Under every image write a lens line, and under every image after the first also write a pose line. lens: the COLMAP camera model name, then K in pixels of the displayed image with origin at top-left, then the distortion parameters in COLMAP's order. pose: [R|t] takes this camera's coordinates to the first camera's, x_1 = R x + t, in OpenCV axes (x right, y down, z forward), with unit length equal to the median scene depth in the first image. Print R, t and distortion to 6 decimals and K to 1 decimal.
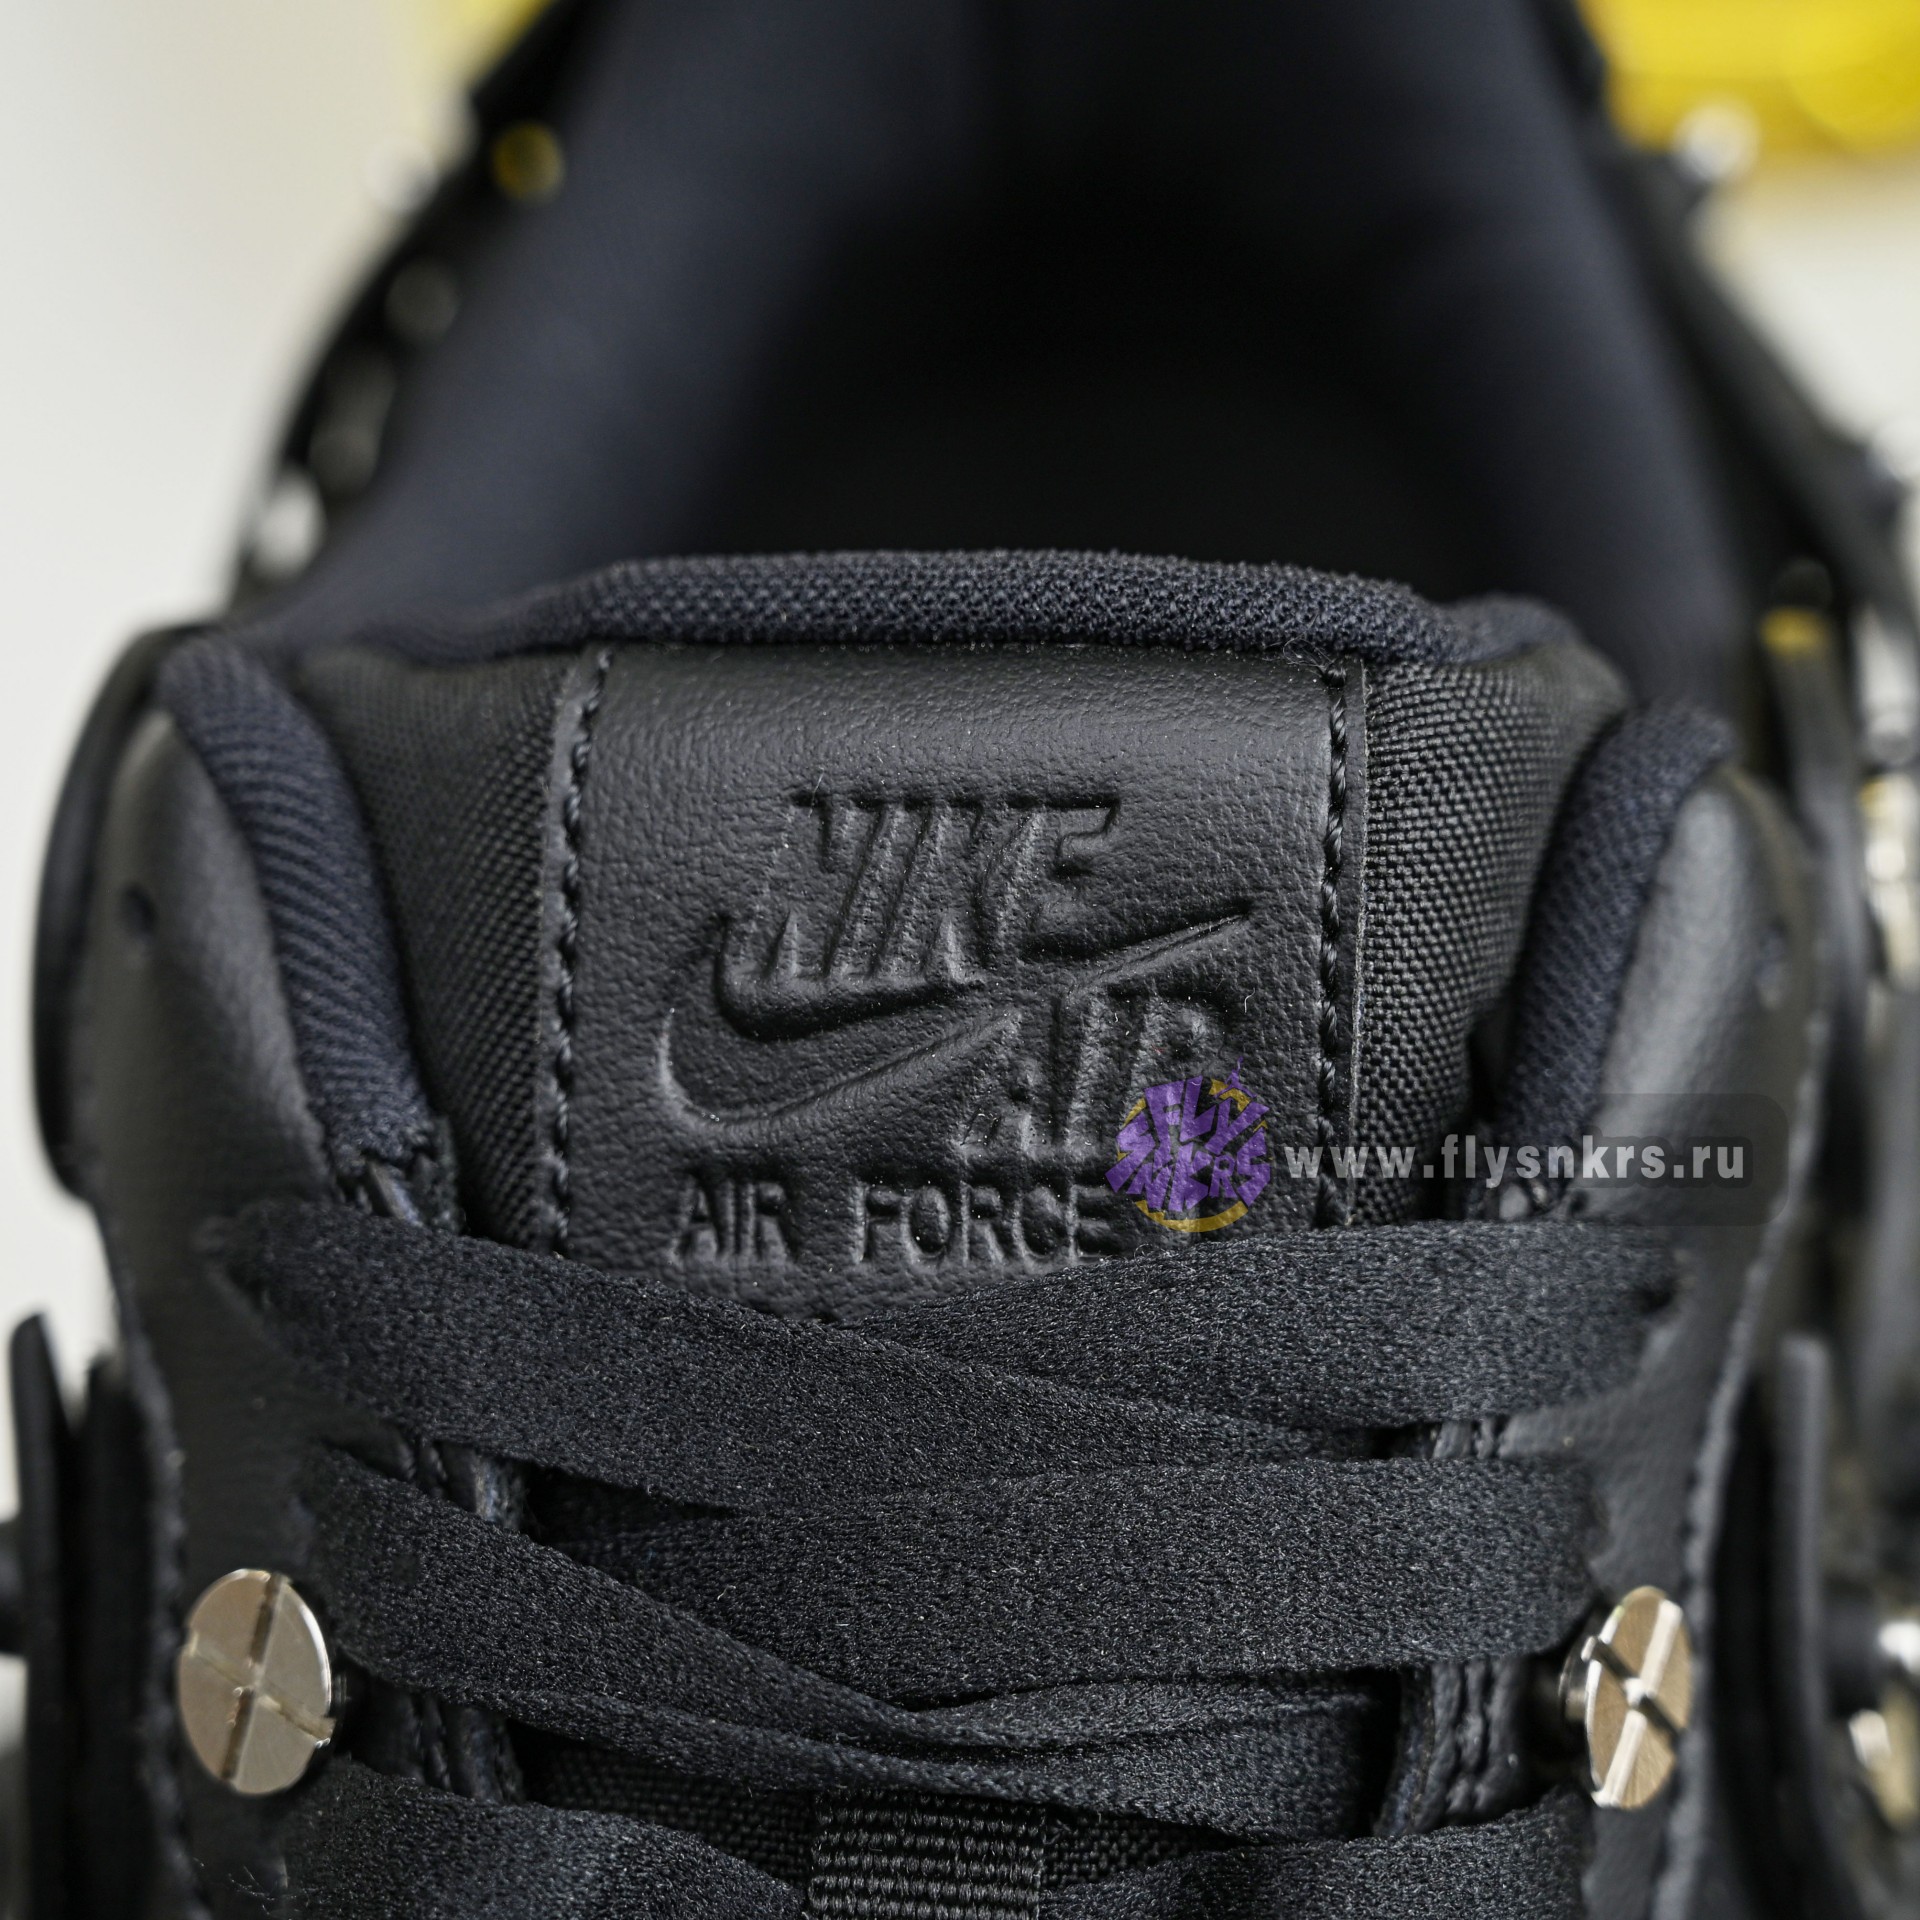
lens RADIAL K [[4654.4, 0, 951.7], [0, 4654.4, 961.1], [0, 0, 1]] dist [-0.028298, 0.000000]
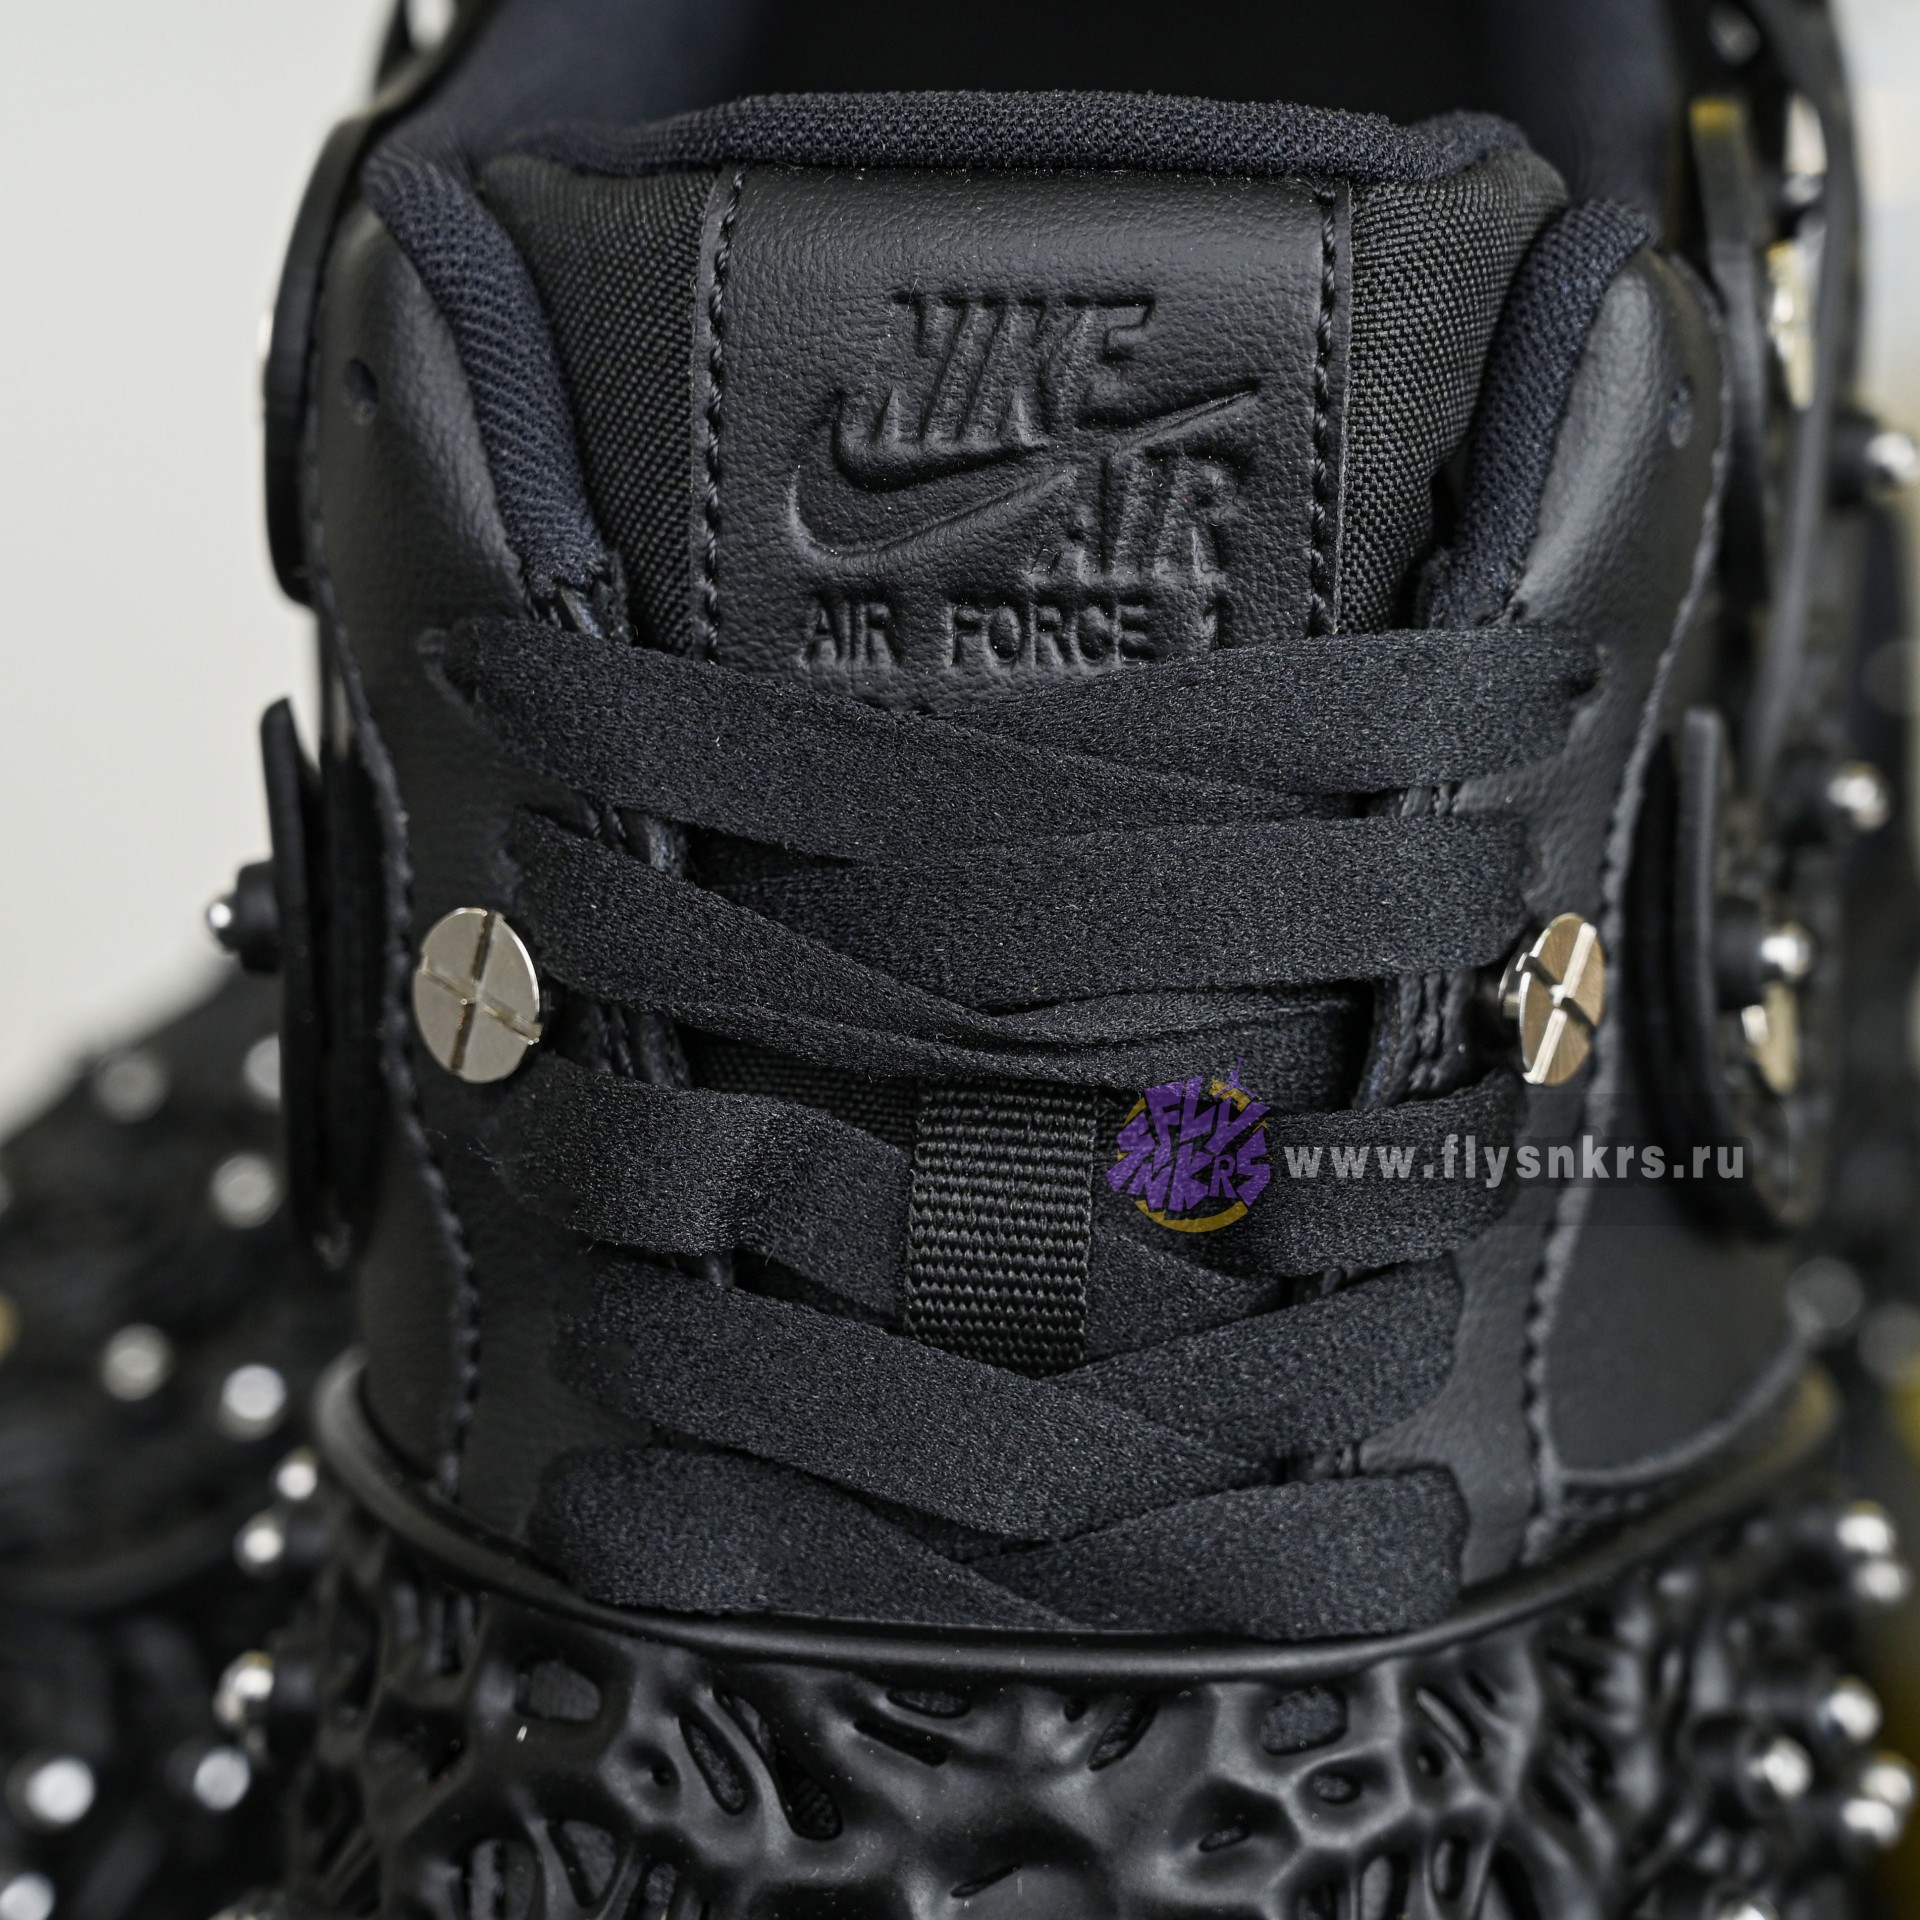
lens RADIAL K [[4654.4, 0, 962.8], [0, 4654.4, 961.5], [0, 0, 1]] dist [-0.028298, 0.000000]
pose [[0.999980, -0.006268, -0.000099, -0.016427], [0.006204, 0.987289, 0.158812, -0.056805], [-0.000897, -0.158809, 0.987309, -0.263572]]
